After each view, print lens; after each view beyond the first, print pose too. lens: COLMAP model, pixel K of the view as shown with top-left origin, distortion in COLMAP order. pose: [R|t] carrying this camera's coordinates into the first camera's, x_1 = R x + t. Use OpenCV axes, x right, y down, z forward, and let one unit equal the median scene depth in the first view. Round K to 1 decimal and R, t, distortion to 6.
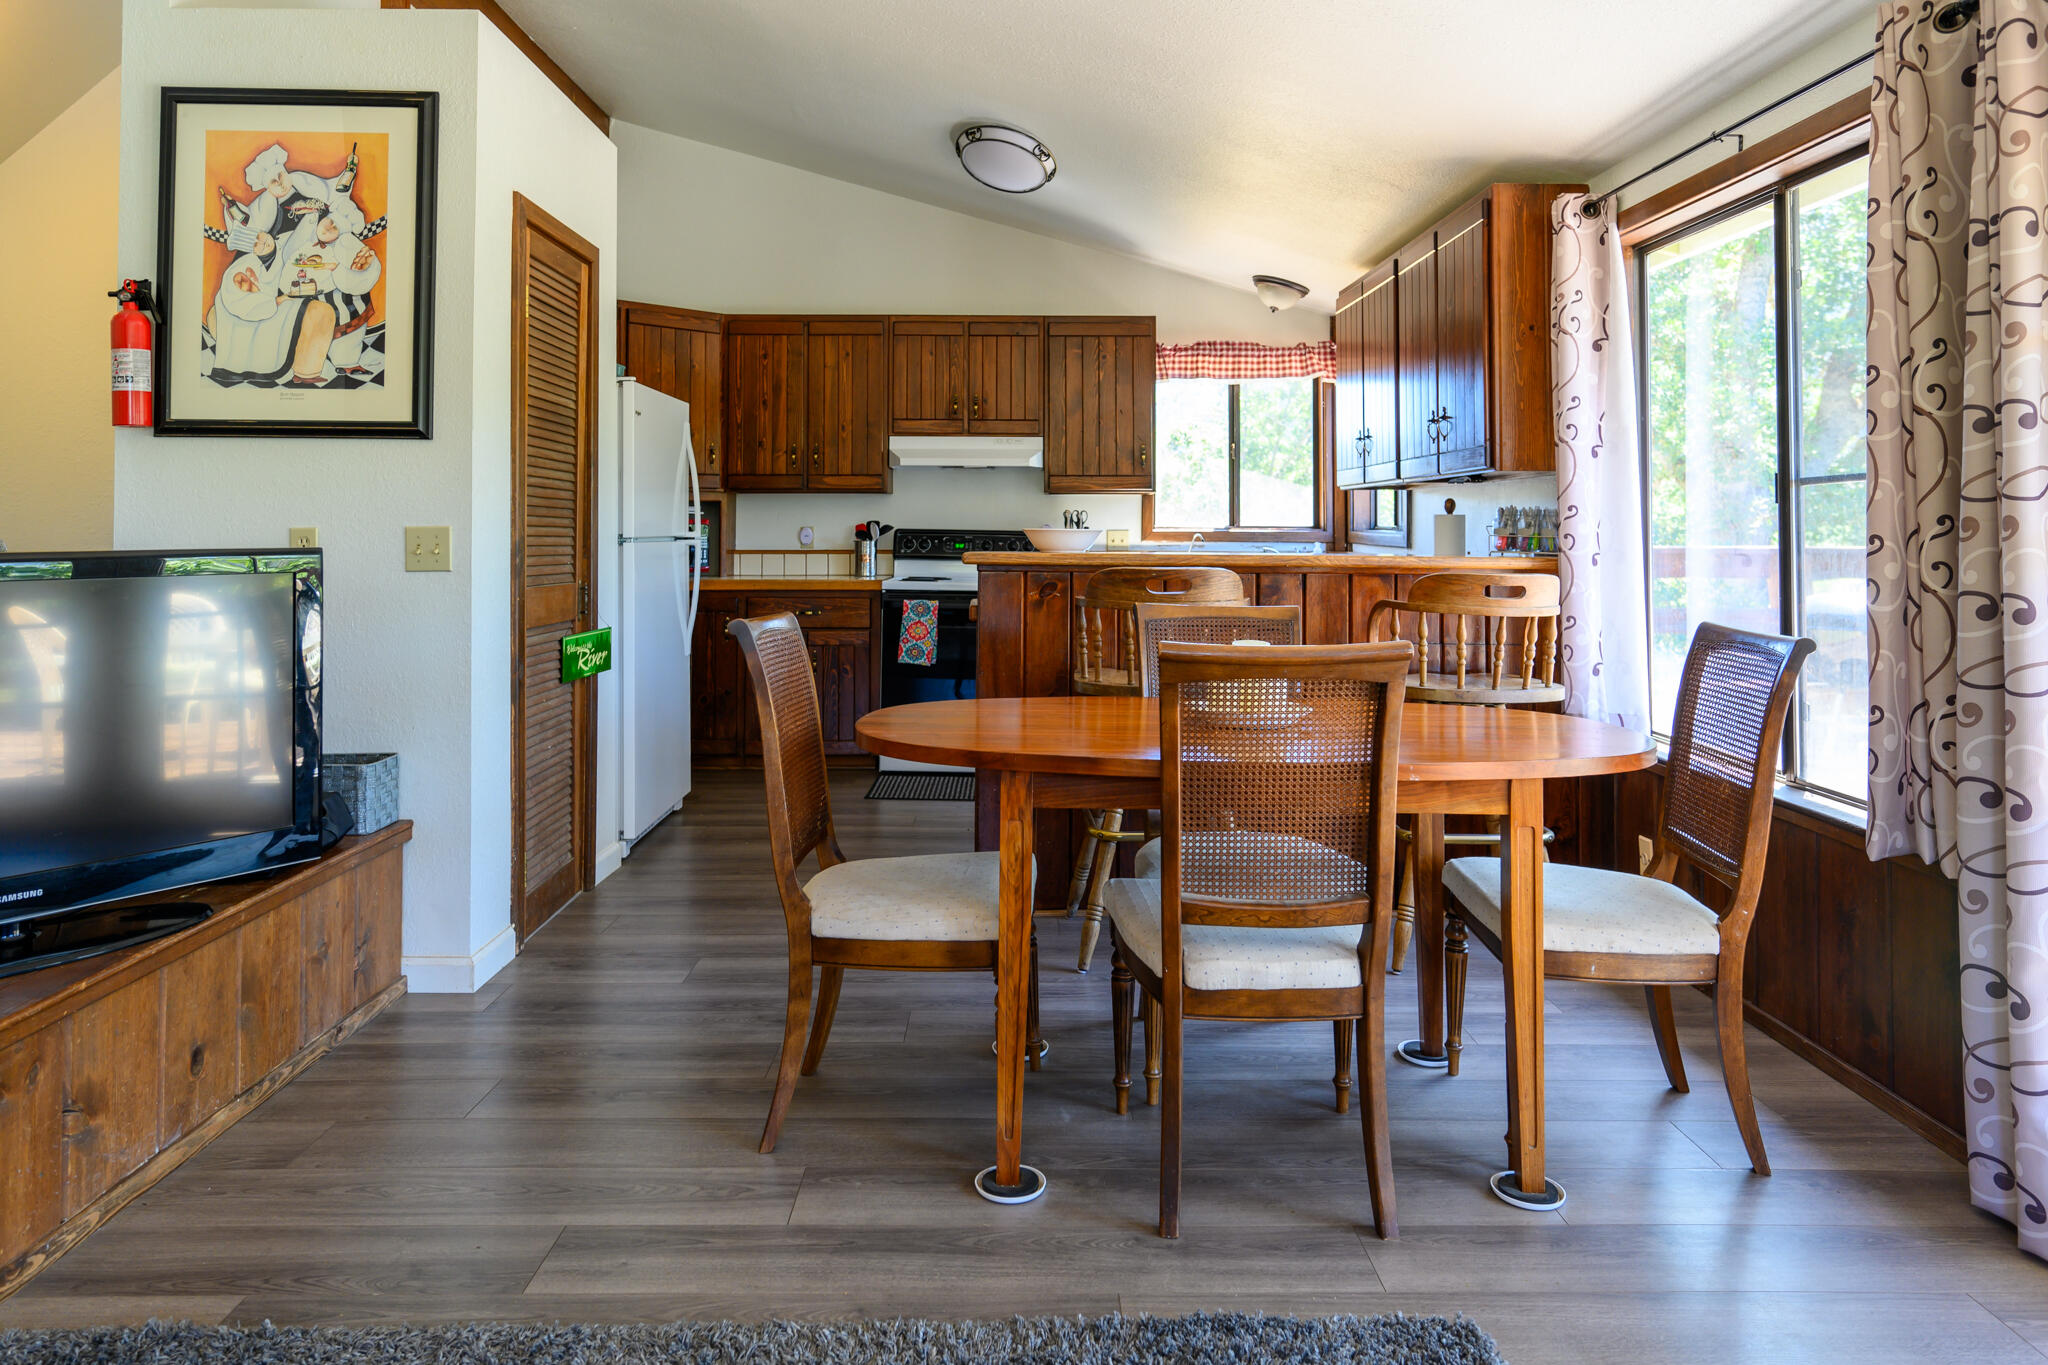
lens RADIAL K [[1275.2, 0, 1024.0], [0, 1275.2, 682.5], [0, 0, 1]] dist [-0.000351, 0.002691]
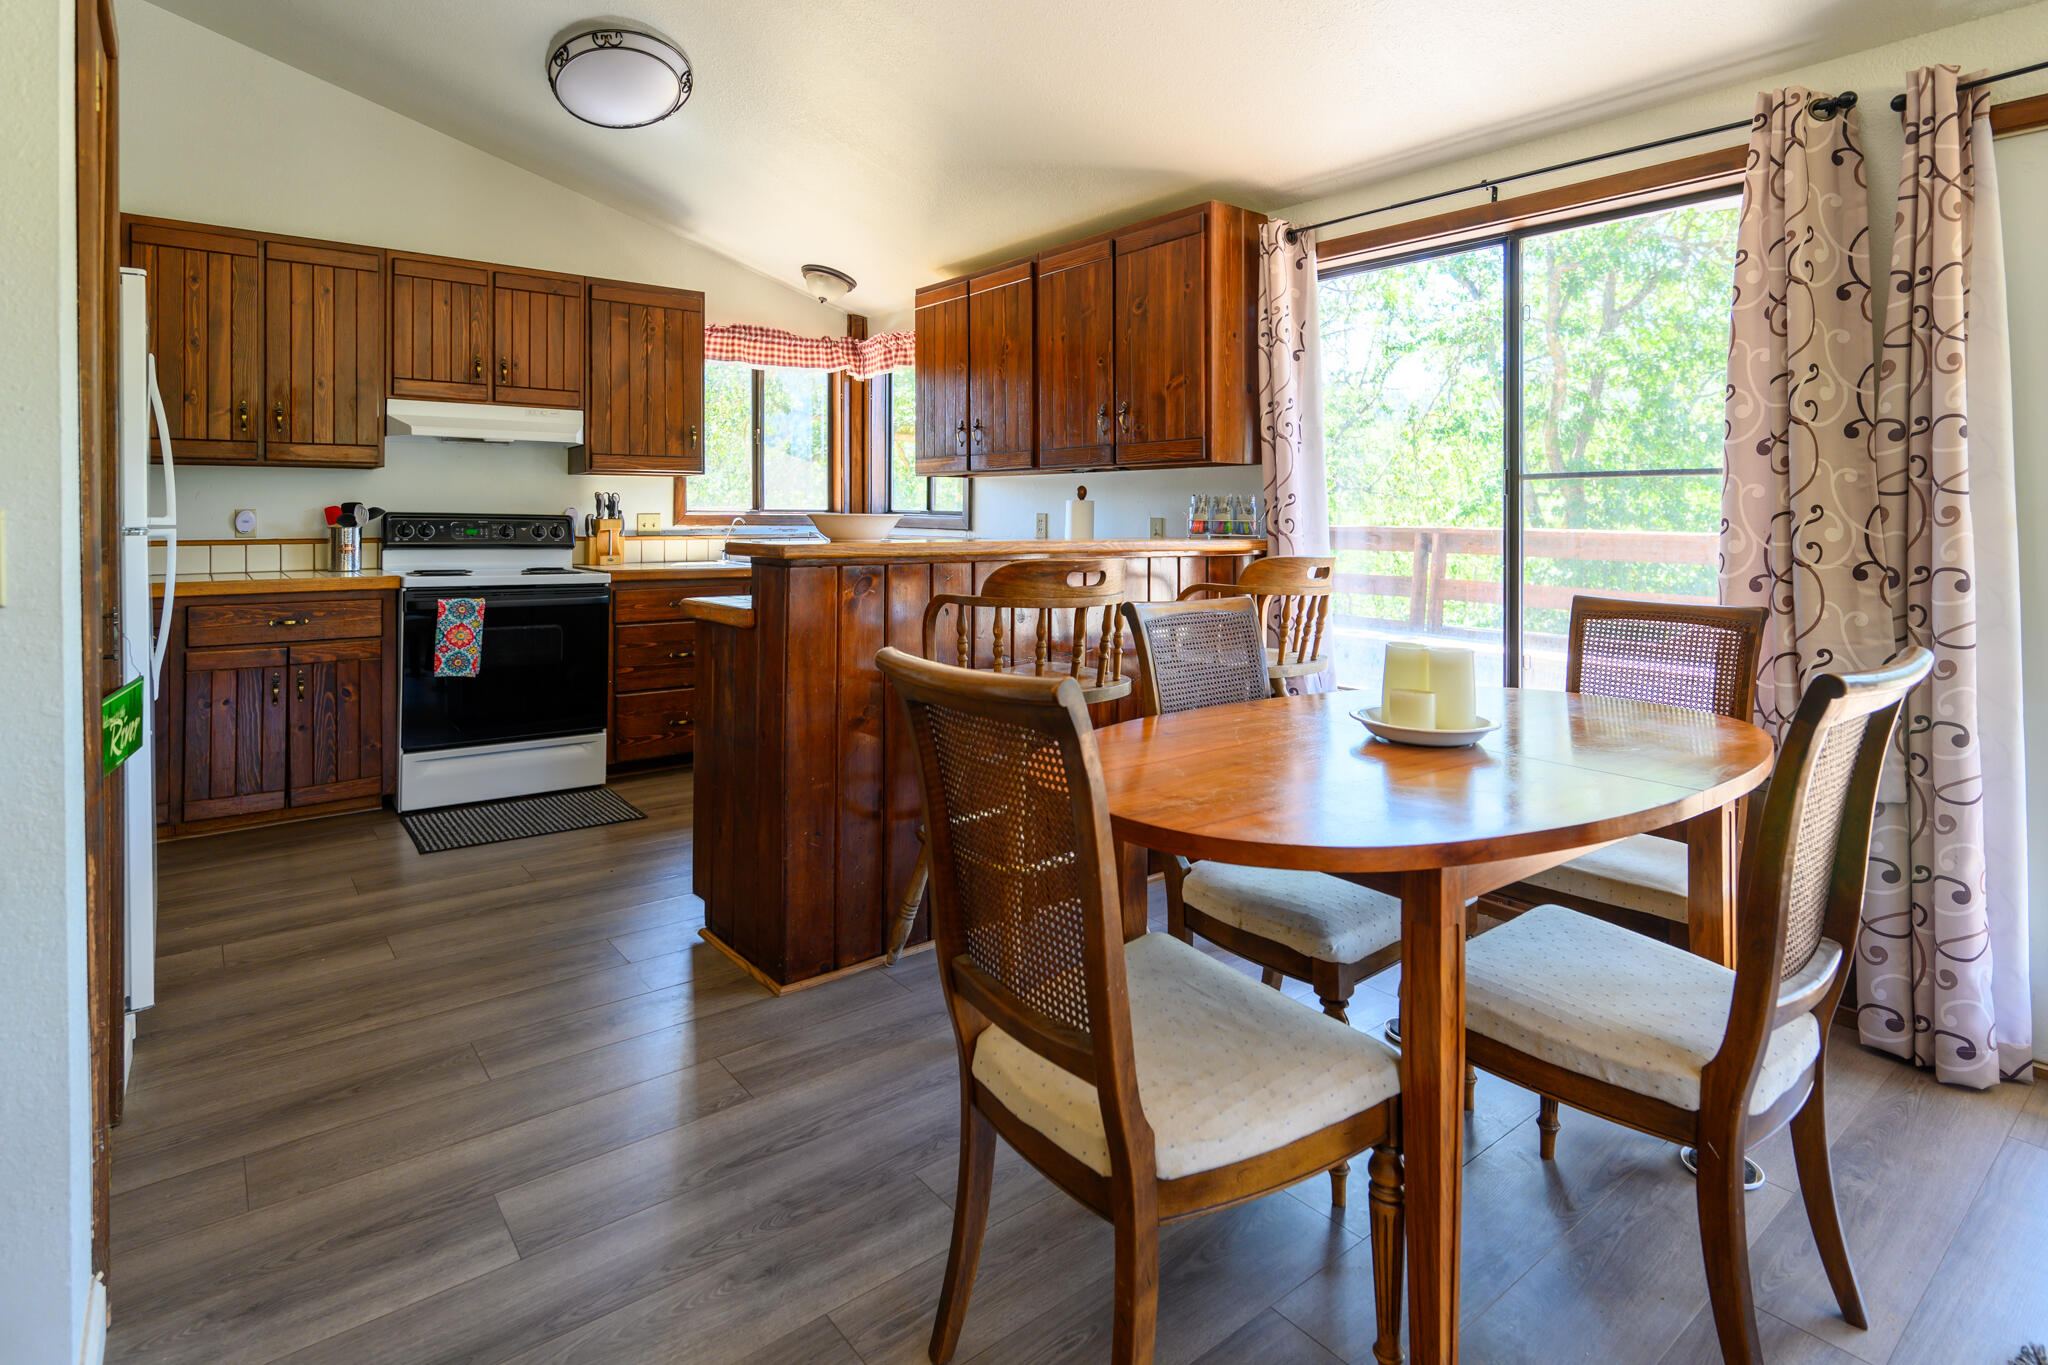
lens RADIAL K [[1042.7, 0, 1025.8], [0, 1042.7, 611.1], [0, 0, 1]] dist [-0.000487, -0.000967]
pose [[0.799340, -0.055489, 0.598311, -0.187080], [0.069941, 0.997551, -0.000924, -0.029448], [-0.596794, 0.042585, 0.801263, 0.234209]]
